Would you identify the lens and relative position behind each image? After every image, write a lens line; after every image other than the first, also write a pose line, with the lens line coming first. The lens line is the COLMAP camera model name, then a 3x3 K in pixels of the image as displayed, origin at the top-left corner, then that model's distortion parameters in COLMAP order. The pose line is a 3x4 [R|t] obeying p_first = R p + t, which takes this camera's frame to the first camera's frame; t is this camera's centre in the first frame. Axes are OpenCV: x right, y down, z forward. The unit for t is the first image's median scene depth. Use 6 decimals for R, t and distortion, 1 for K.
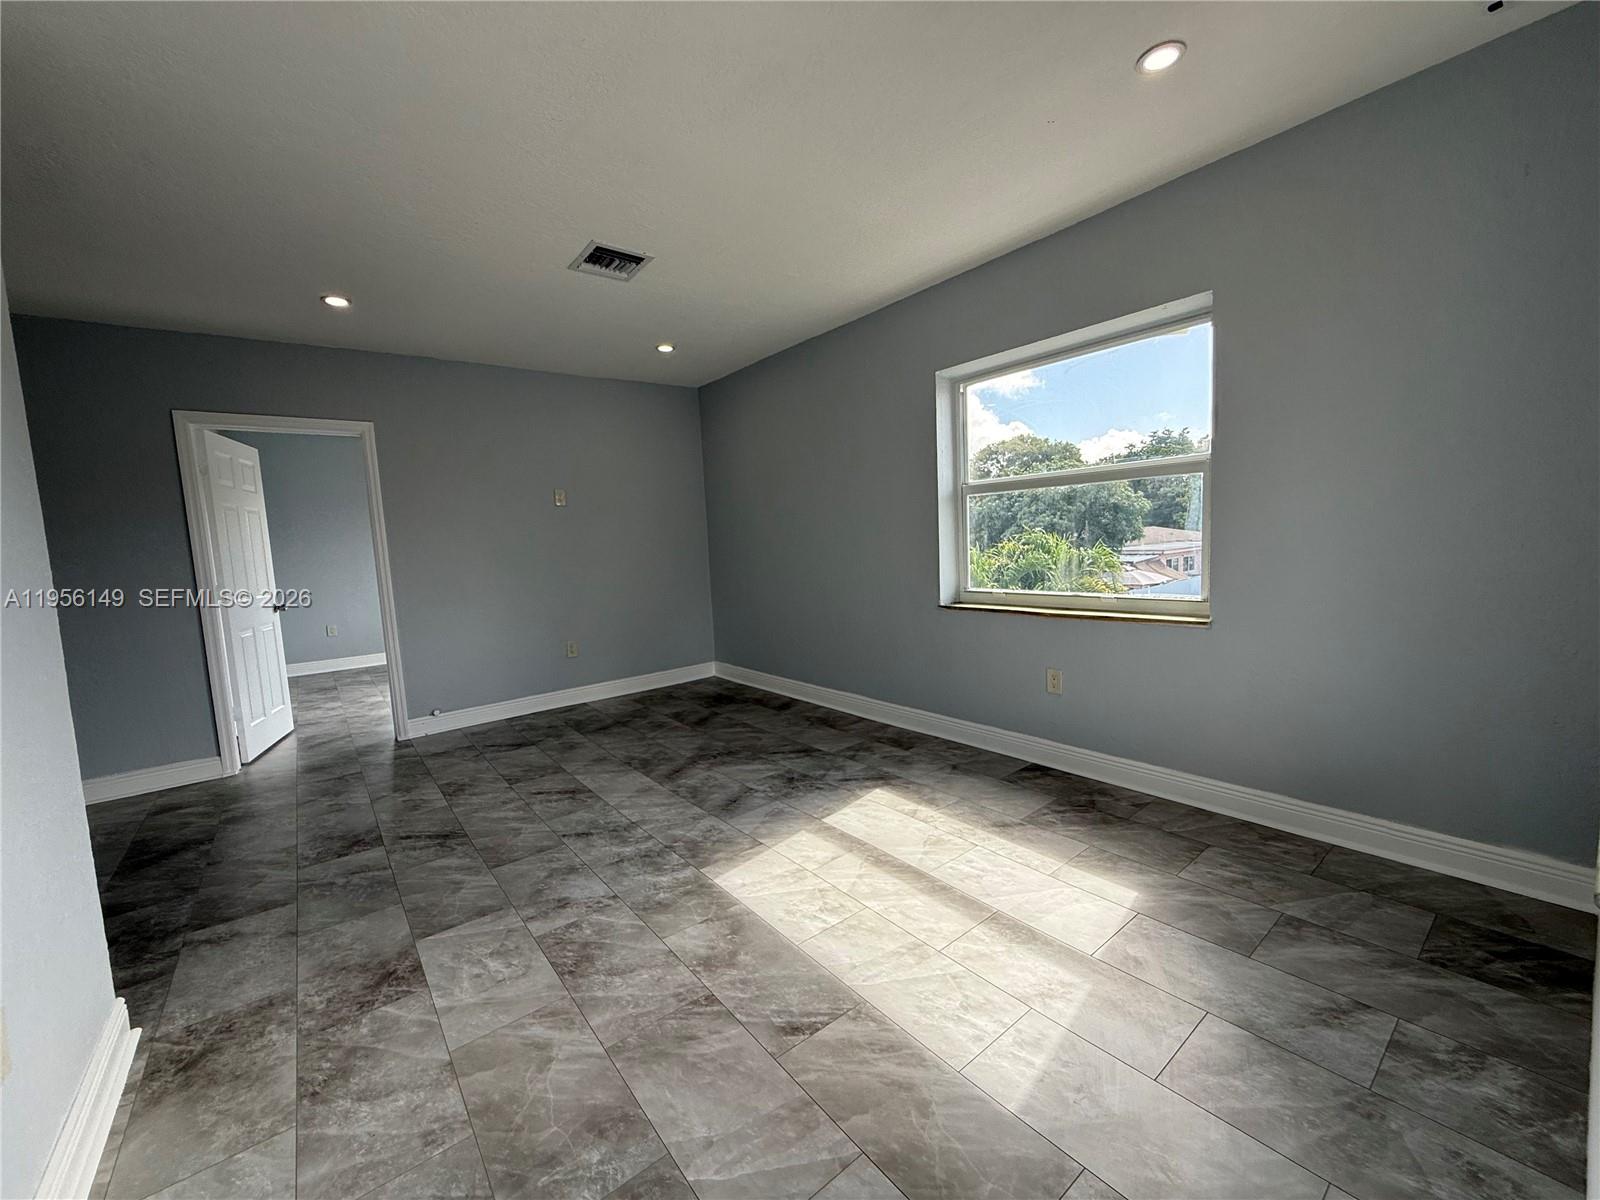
lens RADIAL K [[636.7, 0, 793.9], [0, 636.7, 600.1], [0, 0, 1]] dist [0.001810, -0.000175]
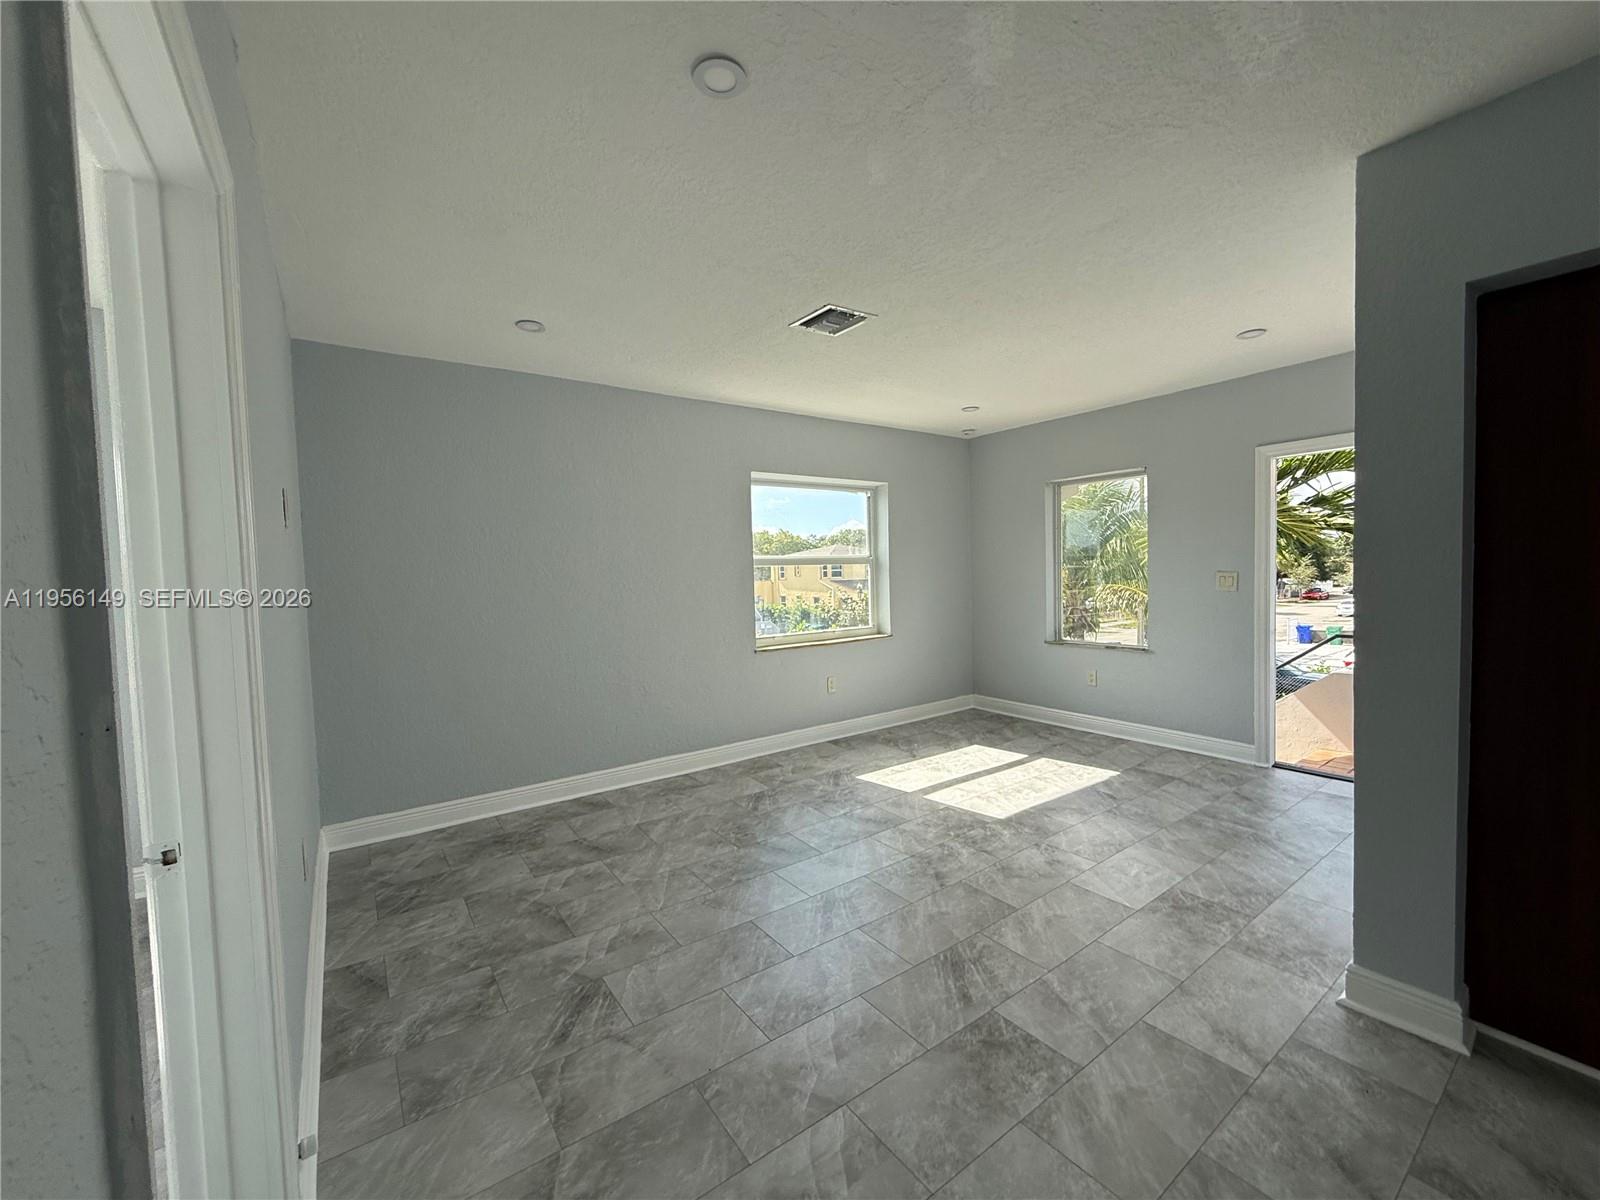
lens RADIAL K [[636.7, 0, 793.9], [0, 636.7, 600.1], [0, 0, 1]] dist [0.001810, -0.000175]
pose [[0.043324, 0.003349, 0.999055, -1.371216], [0.122128, 0.992477, -0.008623, -0.094308], [-0.991568, 0.122386, 0.042589, 1.134050]]
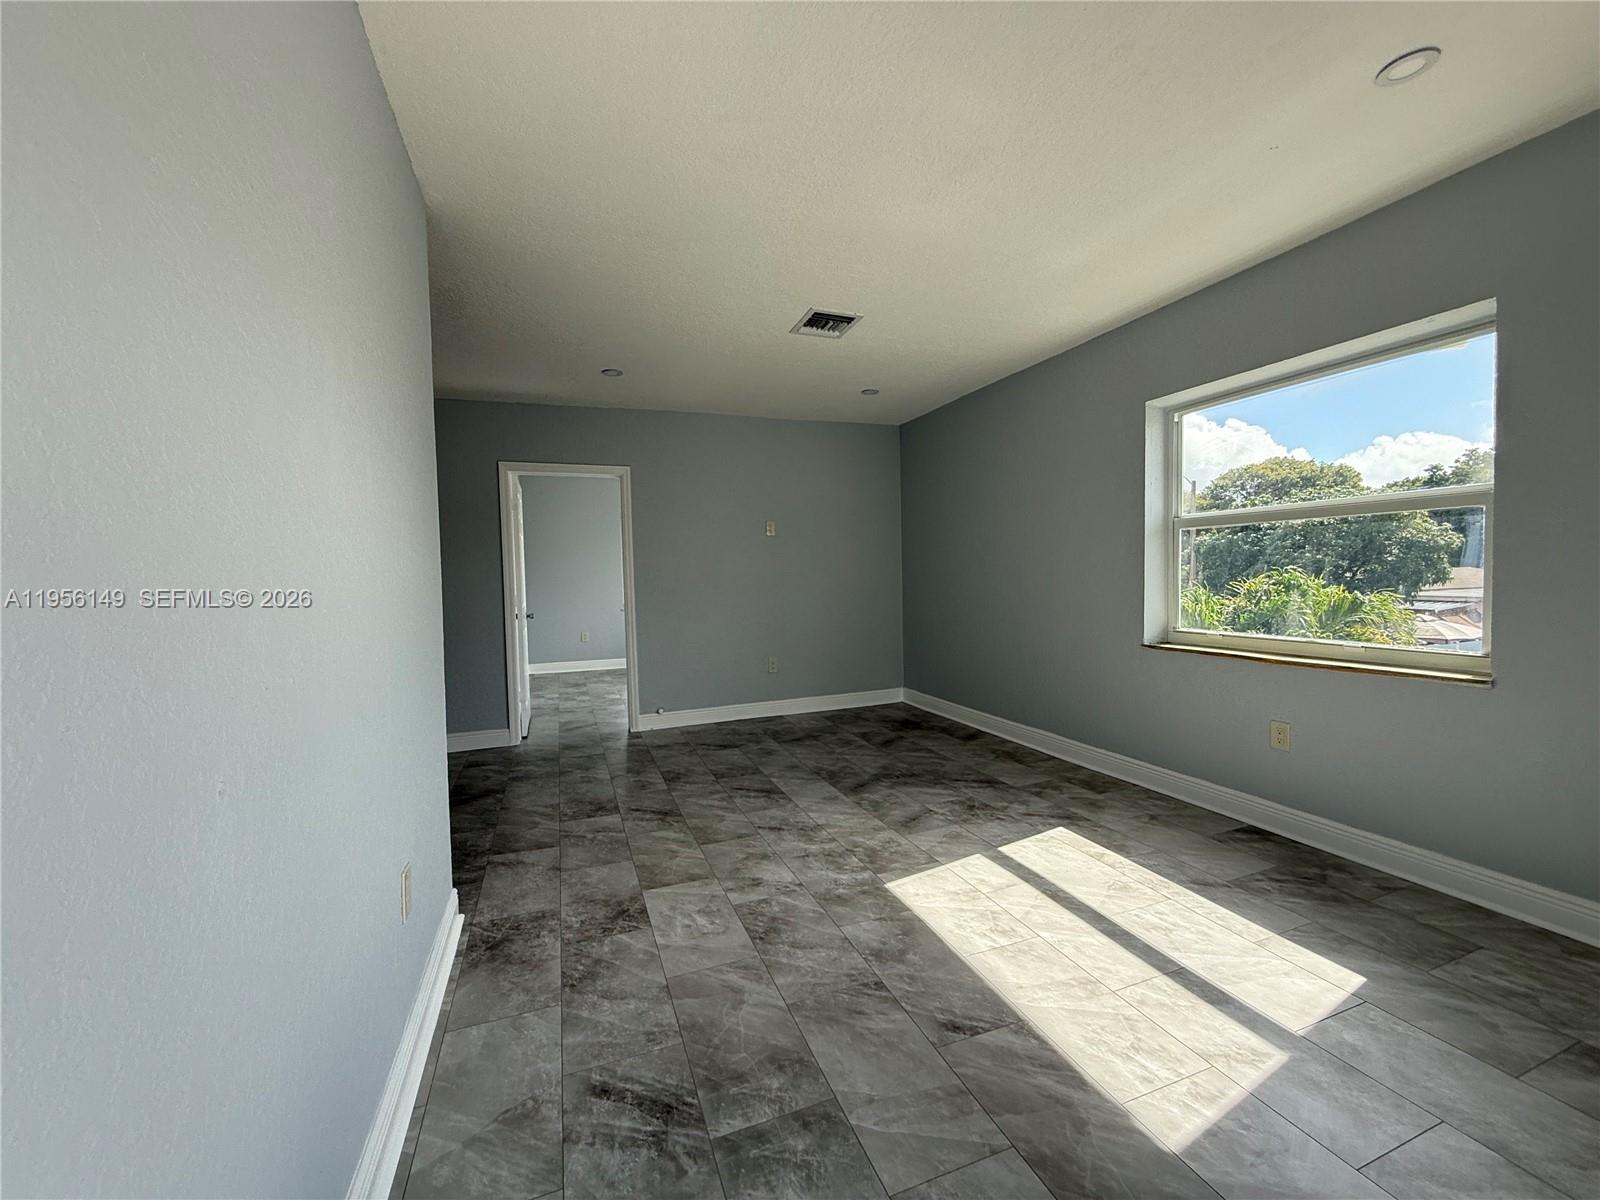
lens RADIAL K [[636.7, 0, 793.9], [0, 636.7, 600.1], [0, 0, 1]] dist [0.001810, -0.000175]
pose [[0.953216, 0.039403, -0.299711, 0.019544], [-0.053226, 0.997856, -0.038096, 0.008093], [0.297567, 0.052266, 0.953269, -0.078234]]
